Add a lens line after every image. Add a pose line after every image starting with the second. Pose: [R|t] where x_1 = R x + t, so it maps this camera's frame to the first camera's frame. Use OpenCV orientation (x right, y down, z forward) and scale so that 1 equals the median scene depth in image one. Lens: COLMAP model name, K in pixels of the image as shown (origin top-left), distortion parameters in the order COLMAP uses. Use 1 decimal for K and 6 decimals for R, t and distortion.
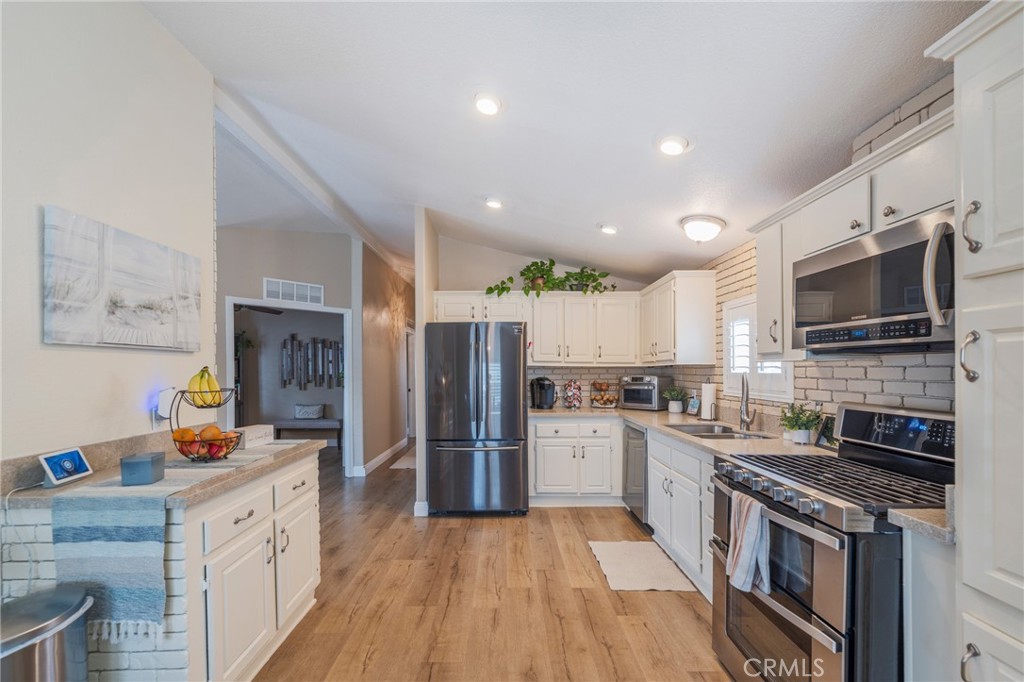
lens RADIAL K [[421.4, 0, 506.5], [0, 421.4, 373.0], [0, 0, 1]] dist [-0.000182, -0.000698]
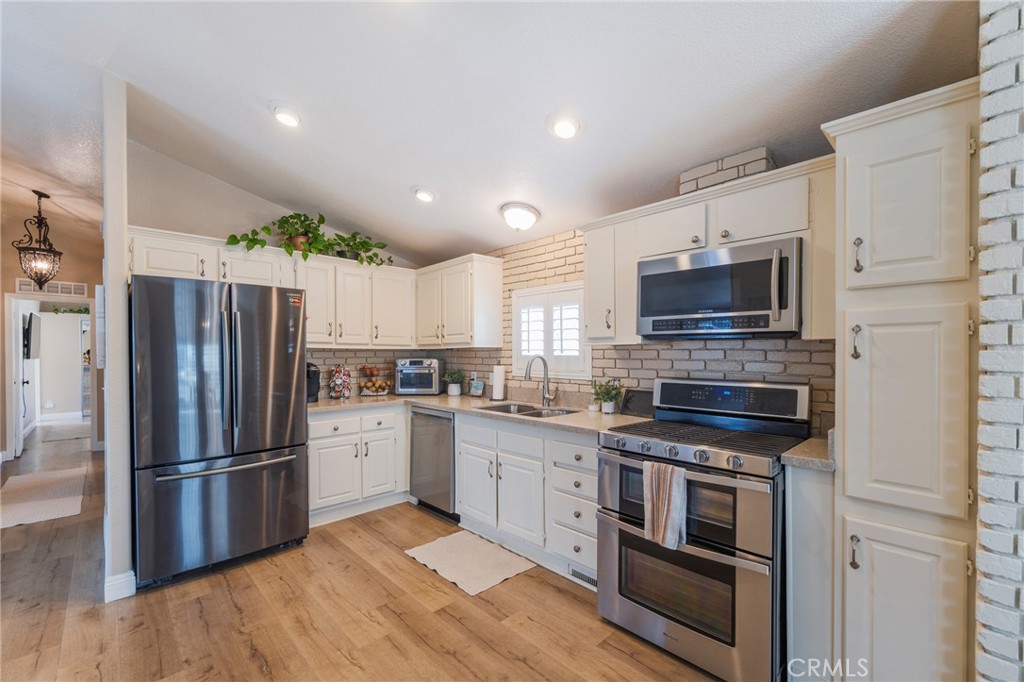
lens RADIAL K [[421.4, 0, 503.2], [0, 421.4, 356.9], [0, 0, 1]] dist [-0.000182, -0.000698]
pose [[0.731267, -0.005690, 0.682067, -0.243804], [0.005856, 0.999981, 0.002063, 0.001206], [-0.682066, 0.002486, 0.731286, 0.227825]]
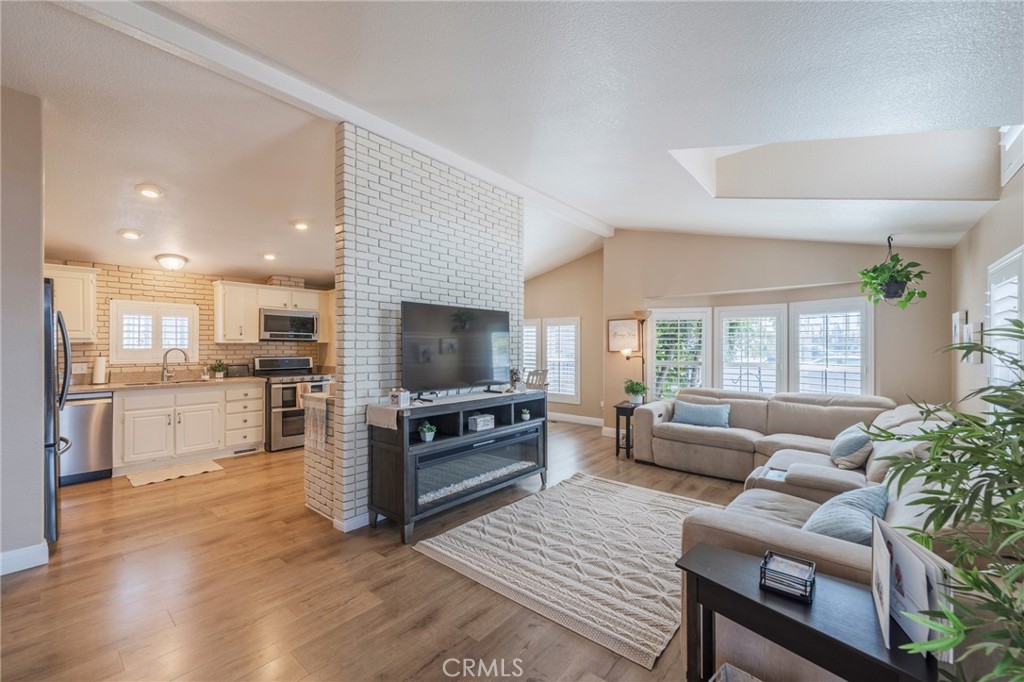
lens RADIAL K [[421.4, 0, 519.7], [0, 421.4, 342.7], [0, 0, 1]] dist [-0.000182, -0.000698]
pose [[-0.769108, 0.009476, 0.639048, -1.448648], [0.008620, 0.999953, -0.004453, -0.002304], [-0.639060, 0.002084, -0.769154, 1.220860]]
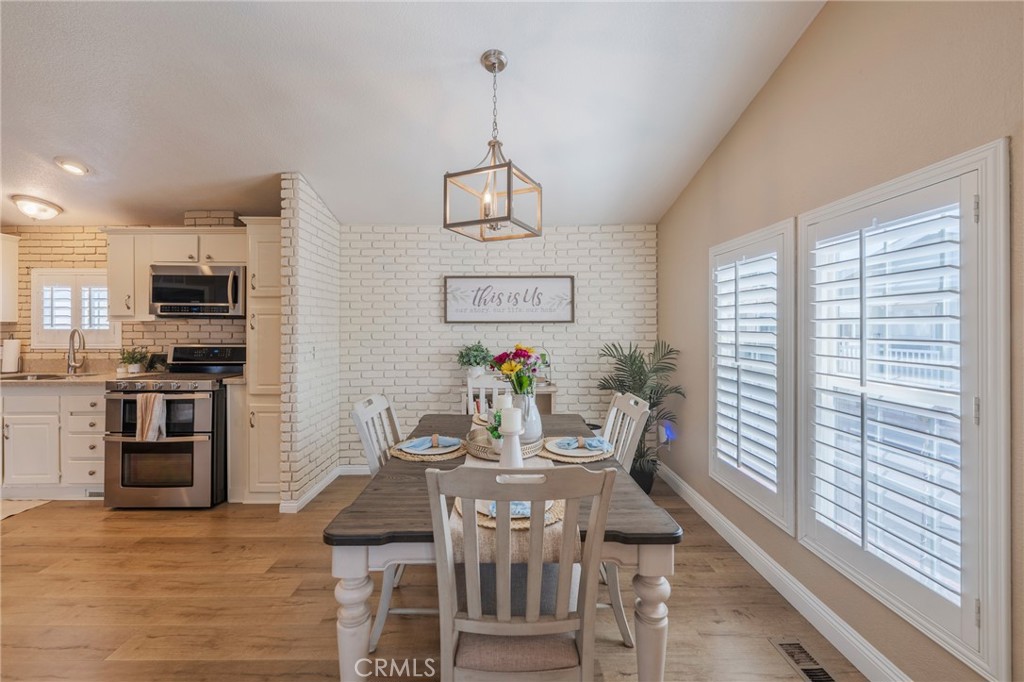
lens RADIAL K [[421.4, 0, 502.8], [0, 421.4, 324.6], [0, 0, 1]] dist [-0.000182, -0.000698]
pose [[-0.003731, 0.011962, 0.999921, -0.631146], [0.009309, 0.999886, -0.011927, 0.012023], [-0.999950, 0.009264, -0.003842, -0.268733]]
